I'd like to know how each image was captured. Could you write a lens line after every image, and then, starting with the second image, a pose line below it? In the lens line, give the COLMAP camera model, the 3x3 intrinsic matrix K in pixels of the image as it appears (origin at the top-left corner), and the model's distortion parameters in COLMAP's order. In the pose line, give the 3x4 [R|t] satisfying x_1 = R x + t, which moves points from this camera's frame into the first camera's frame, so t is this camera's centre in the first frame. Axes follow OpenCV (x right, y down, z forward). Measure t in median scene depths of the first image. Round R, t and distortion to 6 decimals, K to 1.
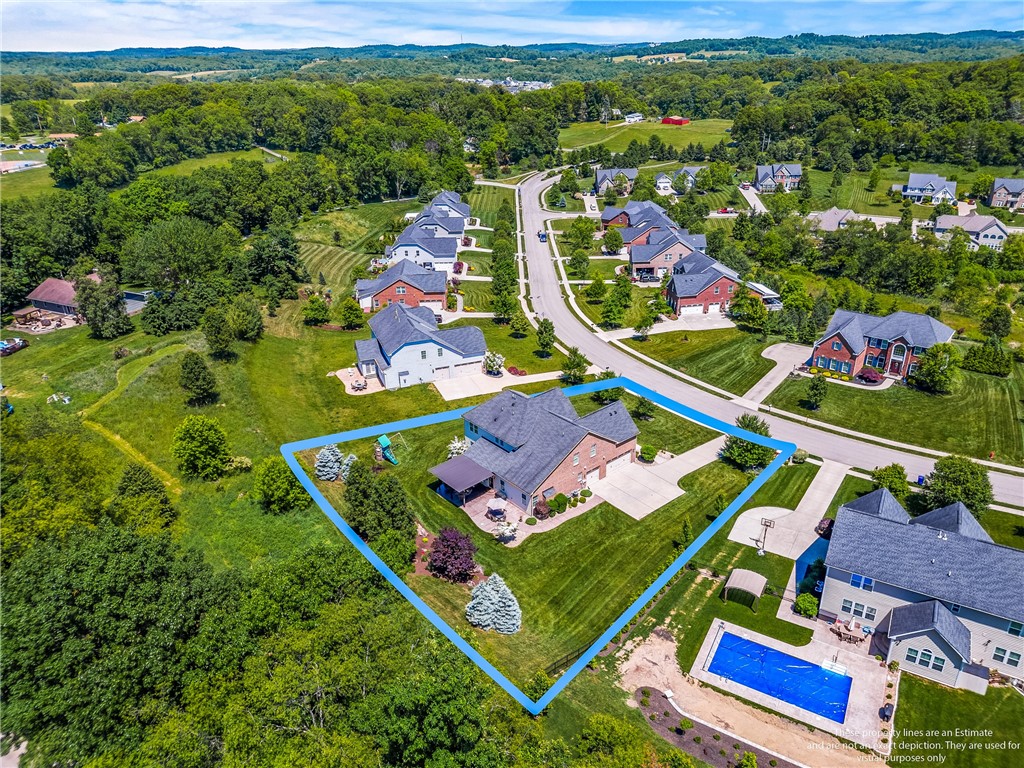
lens RADIAL K [[715.5, 0, 517.0], [0, 715.5, 379.5], [0, 0, 1]] dist [0.082876, -0.079897]
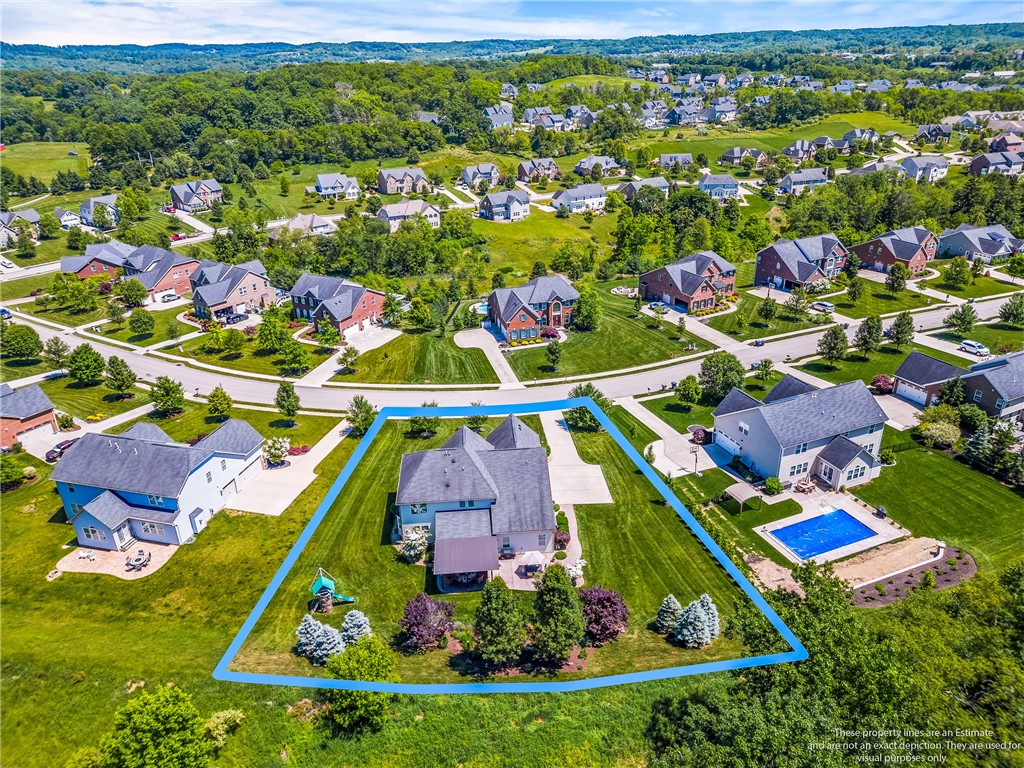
lens RADIAL K [[715.5, 0, 517.0], [0, 715.5, 379.5], [0, 0, 1]] dist [0.082876, -0.079897]
pose [[0.595530, -0.335402, 0.729965, -0.476134], [0.344749, 0.927446, 0.144882, -0.133493], [-0.725597, 0.165373, 0.667952, 0.273100]]
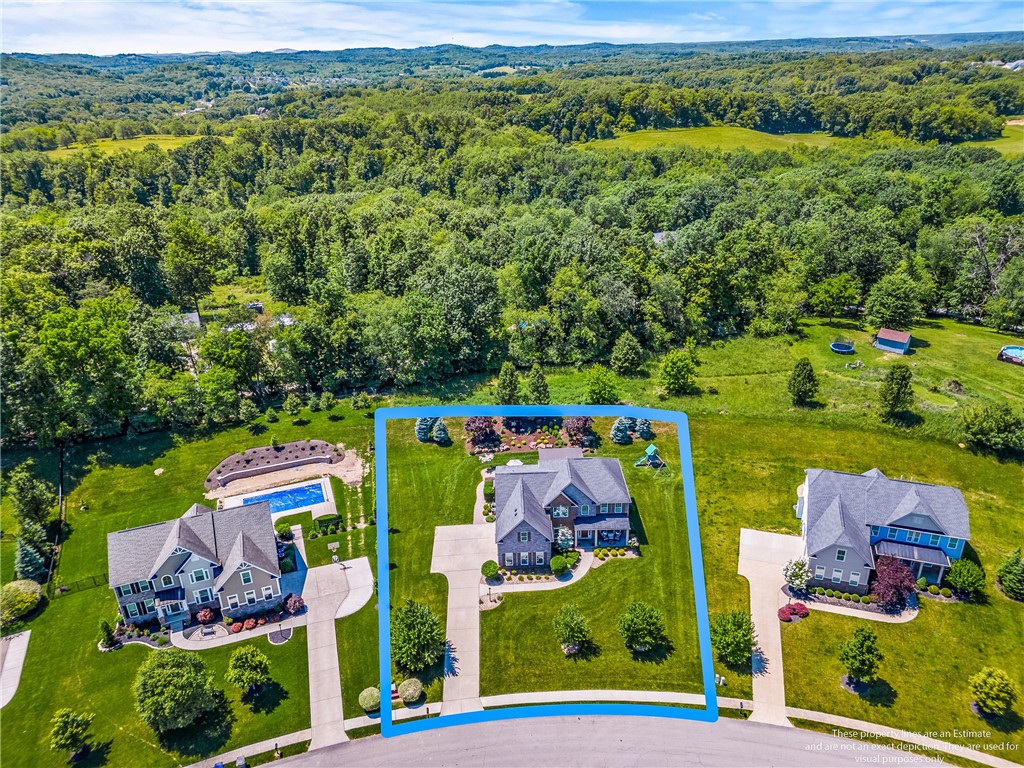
lens RADIAL K [[715.5, 0, 517.0], [0, 715.5, 379.5], [0, 0, 1]] dist [0.082876, -0.079897]
pose [[-0.634145, 0.350988, -0.688961, 0.607856], [-0.294830, 0.713954, 0.635094, -0.571556], [0.714797, 0.605868, -0.349269, 1.022491]]
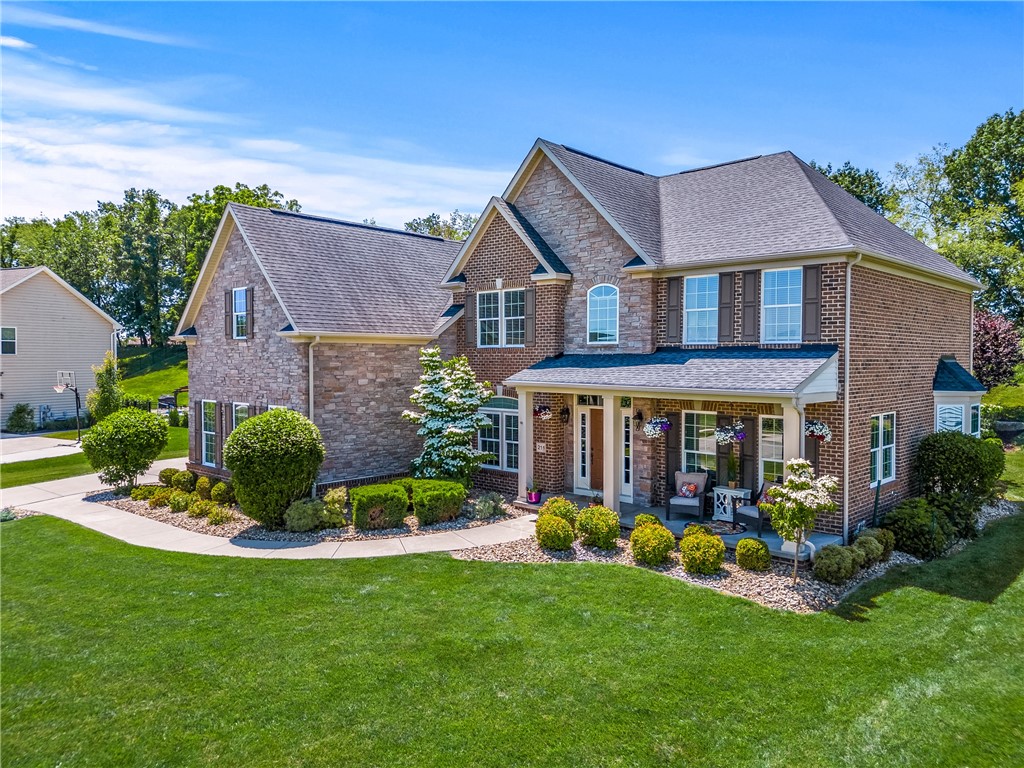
lens RADIAL K [[739.2, 0, 519.0], [0, 739.2, 371.8], [0, 0, 1]] dist [0.061353, -0.001948]
pose [[-0.994611, 0.017006, -0.102271, 0.074012], [-0.029335, 0.899979, 0.434945, -0.018757], [0.099439, 0.435601, -0.894630, 1.030065]]
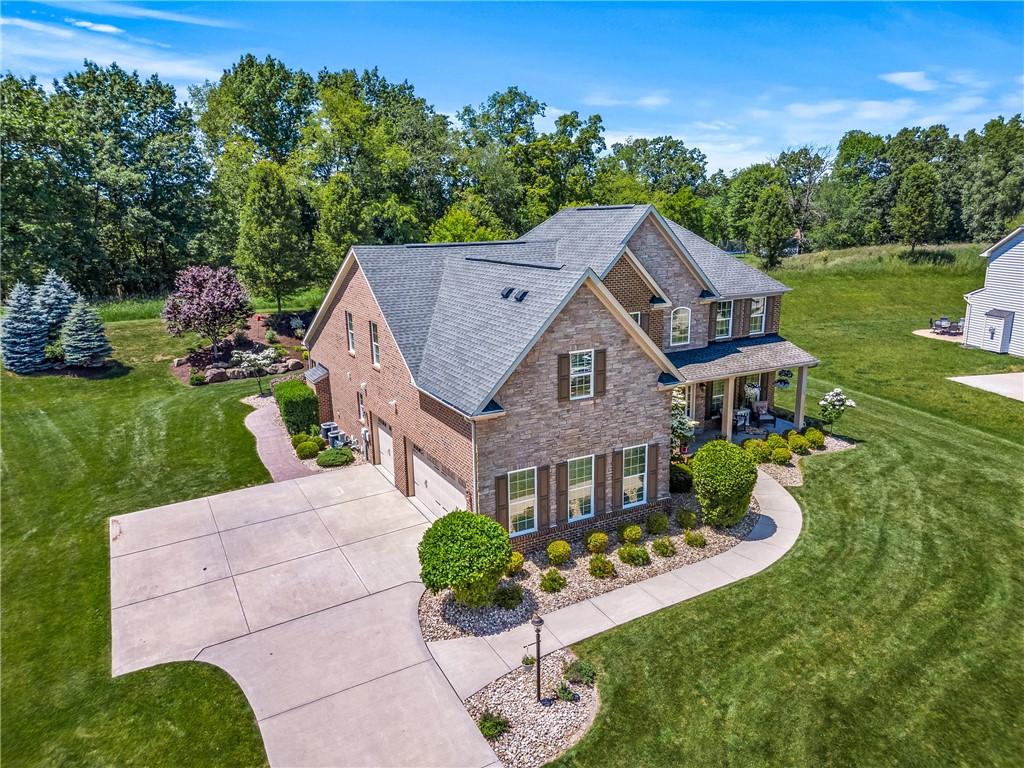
lens RADIAL K [[715.5, 0, 517.0], [0, 715.5, 379.5], [0, 0, 1]] dist [0.082876, -0.079897]
pose [[-0.213133, 0.244896, -0.945833, 0.291926], [-0.392786, 0.864922, 0.312456, 0.000520], [0.894591, 0.438105, -0.088152, 0.859702]]
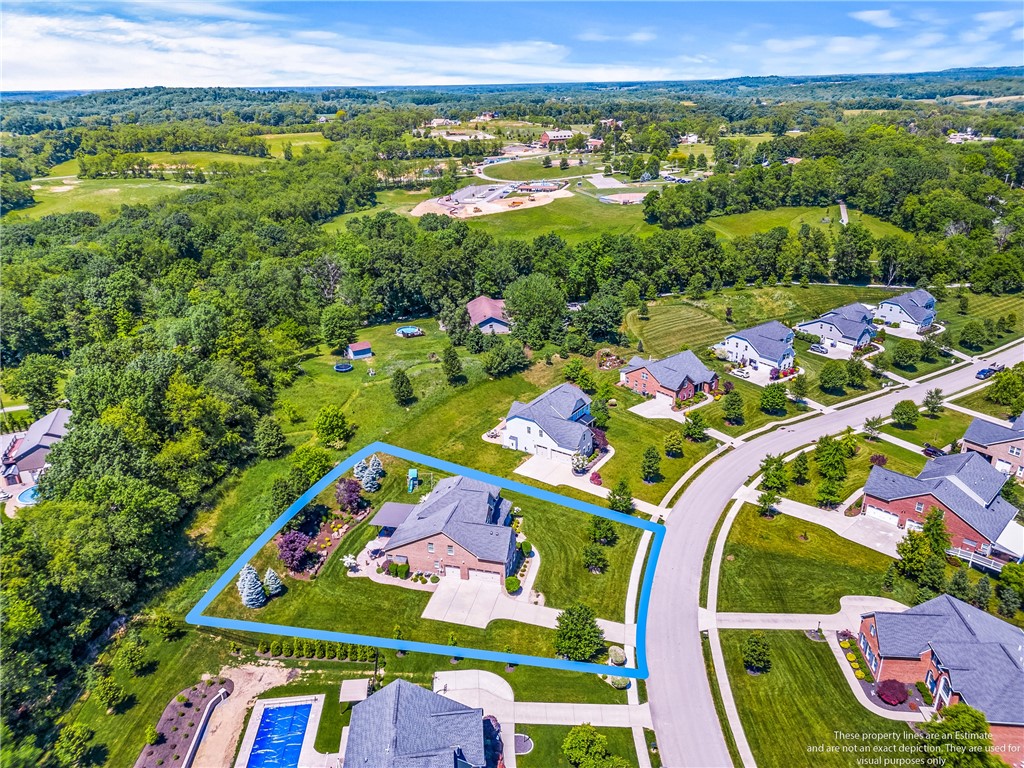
lens RADIAL K [[715.5, 0, 517.0], [0, 715.5, 379.5], [0, 0, 1]] dist [0.082876, -0.079897]
pose [[0.566638, 0.317186, -0.760470, 0.777765], [-0.332998, 0.932362, 0.140759, -0.290012], [0.753680, 0.173475, 0.633934, 0.226696]]
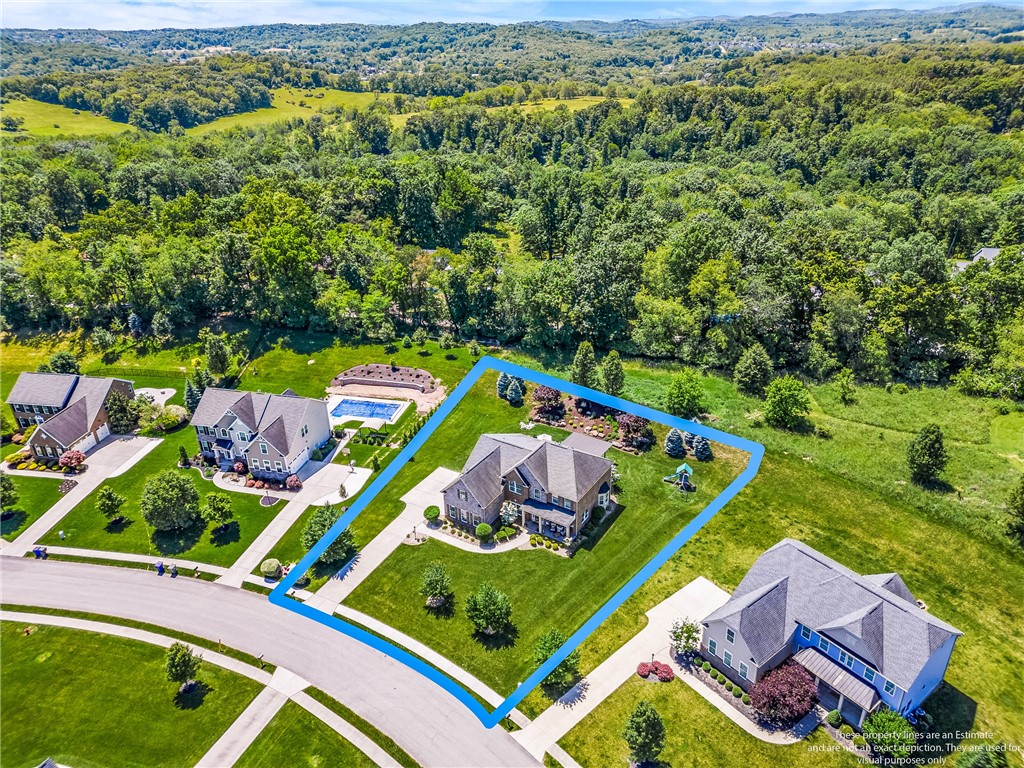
lens RADIAL K [[715.5, 0, 517.0], [0, 715.5, 379.5], [0, 0, 1]] dist [0.082876, -0.079897]
pose [[-0.959588, 0.158390, -0.232603, 0.232897], [-0.081078, 0.635903, 0.767498, -0.677696], [0.269477, 0.755341, -0.597363, 1.268716]]
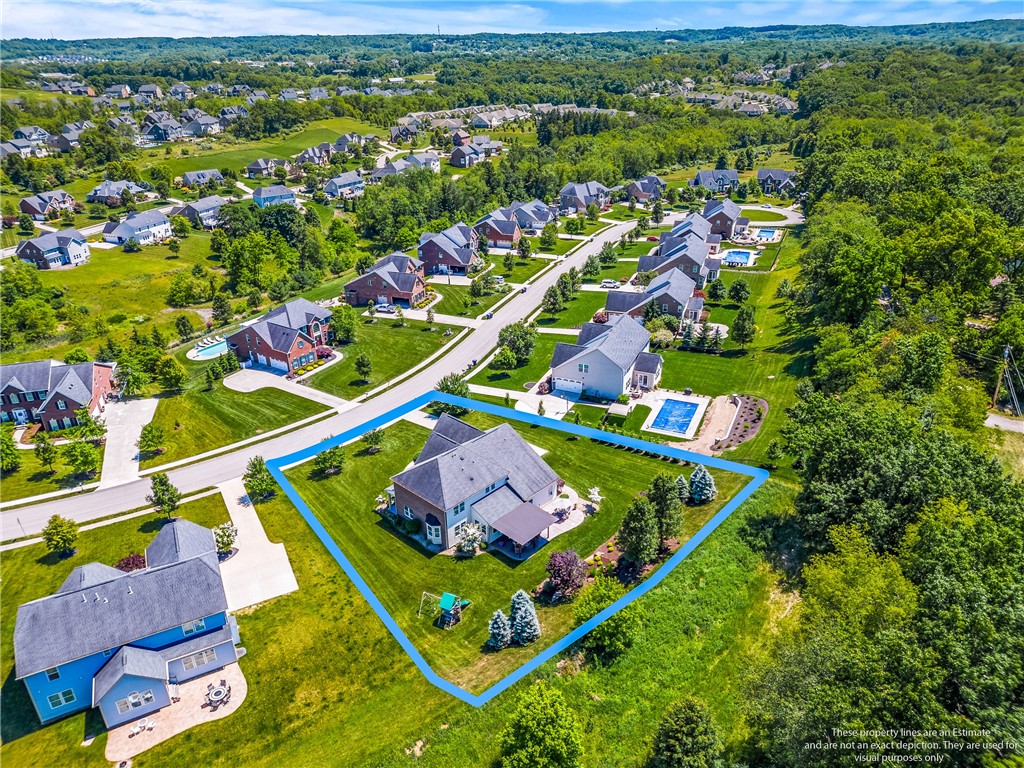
lens RADIAL K [[715.5, 0, 517.0], [0, 715.5, 379.5], [0, 0, 1]] dist [0.082876, -0.079897]
pose [[-0.102820, -0.410220, 0.906172, -0.709446], [0.433881, 0.801271, 0.411962, -0.350230], [-0.895084, 0.435529, 0.095600, 0.654963]]
